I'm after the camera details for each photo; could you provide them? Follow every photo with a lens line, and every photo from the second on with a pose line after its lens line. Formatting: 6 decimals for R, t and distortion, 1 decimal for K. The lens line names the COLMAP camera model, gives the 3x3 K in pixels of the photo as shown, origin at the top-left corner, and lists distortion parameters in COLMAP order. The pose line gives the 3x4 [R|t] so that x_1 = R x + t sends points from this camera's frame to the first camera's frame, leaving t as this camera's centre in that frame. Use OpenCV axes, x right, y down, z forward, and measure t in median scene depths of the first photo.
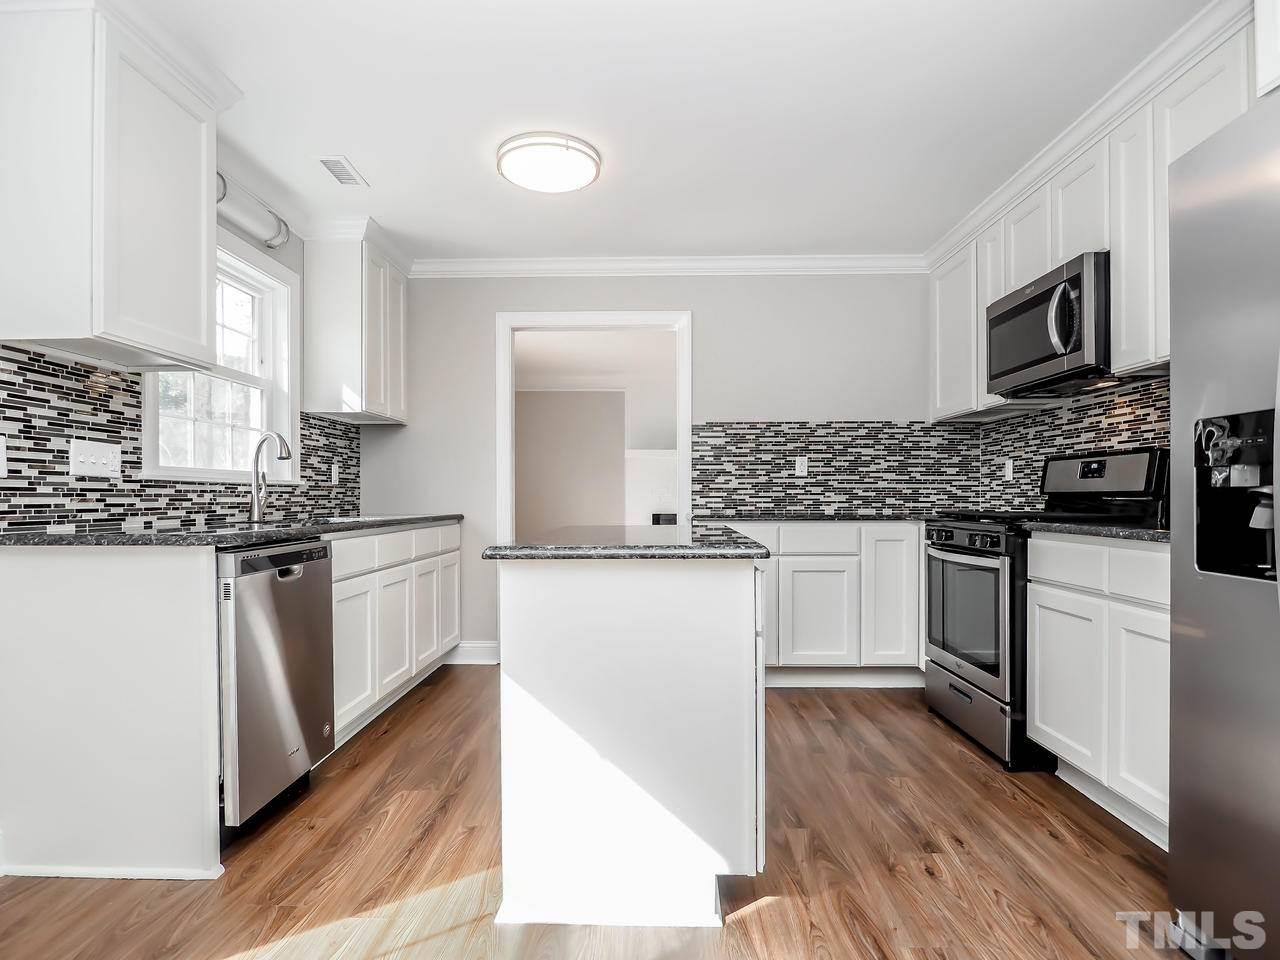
lens RADIAL K [[705.1, 0, 639.4], [0, 705.1, 500.7], [0, 0, 1]] dist [-0.006759, -0.001985]
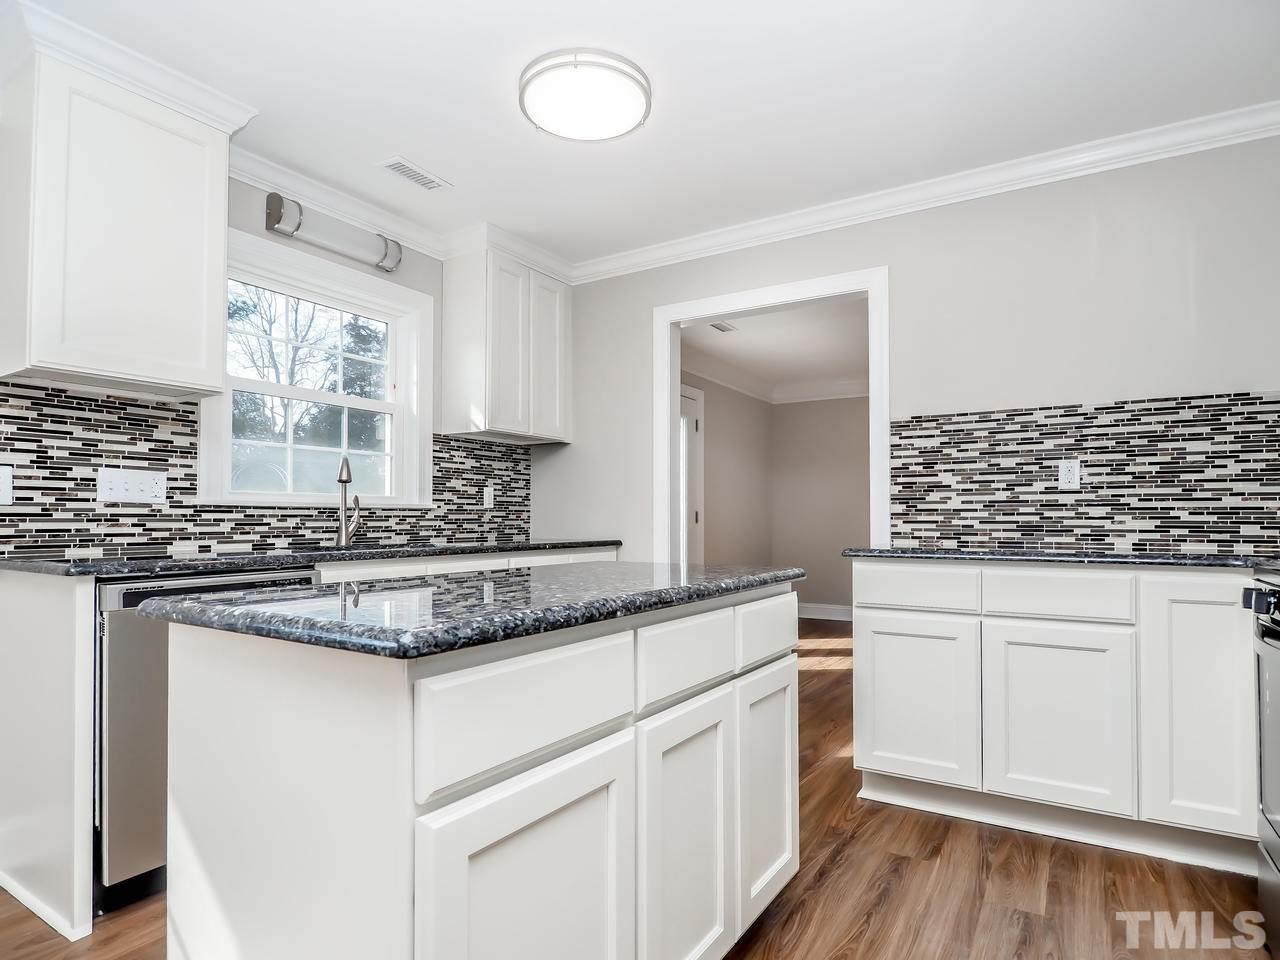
lens RADIAL K [[705.1, 0, 639.4], [0, 705.1, 500.7], [0, 0, 1]] dist [-0.006759, -0.001985]
pose [[0.859865, -0.011401, -0.510394, 0.357985], [-0.004022, 0.999568, -0.029104, -0.008206], [0.510505, 0.027078, 0.859448, 0.412273]]
